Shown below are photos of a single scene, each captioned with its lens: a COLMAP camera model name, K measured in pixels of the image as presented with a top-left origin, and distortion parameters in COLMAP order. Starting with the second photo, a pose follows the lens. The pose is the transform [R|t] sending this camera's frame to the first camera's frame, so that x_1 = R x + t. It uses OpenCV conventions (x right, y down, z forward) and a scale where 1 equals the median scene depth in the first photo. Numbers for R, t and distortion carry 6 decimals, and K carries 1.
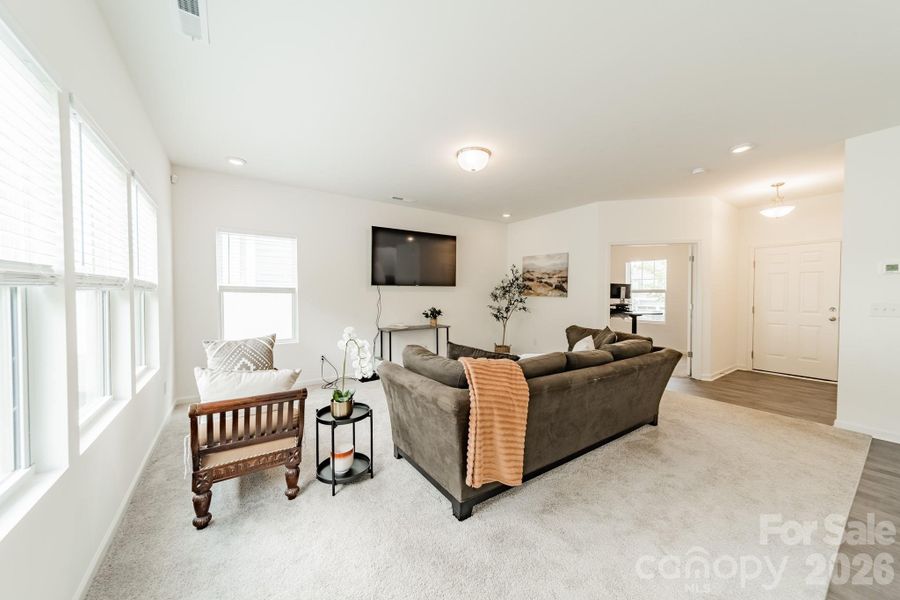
lens RADIAL K [[320.0, 0, 454.4], [0, 320.0, 298.4], [0, 0, 1]] dist [0.007793, -0.000033]
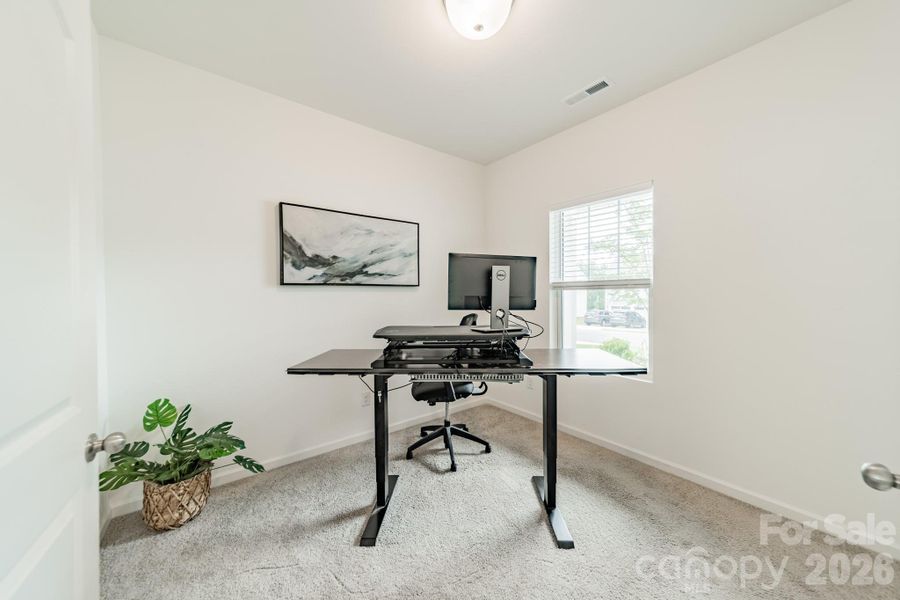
lens RADIAL K [[320.8, 0, 453.8], [0, 320.8, 296.1], [0, 0, 1]] dist [0.007504, 0.000018]
pose [[0.999958, -0.006355, 0.006639, 0.482532], [0.006416, 0.999937, -0.009187, -0.009693], [-0.006580, 0.009230, 0.999936, 0.735404]]
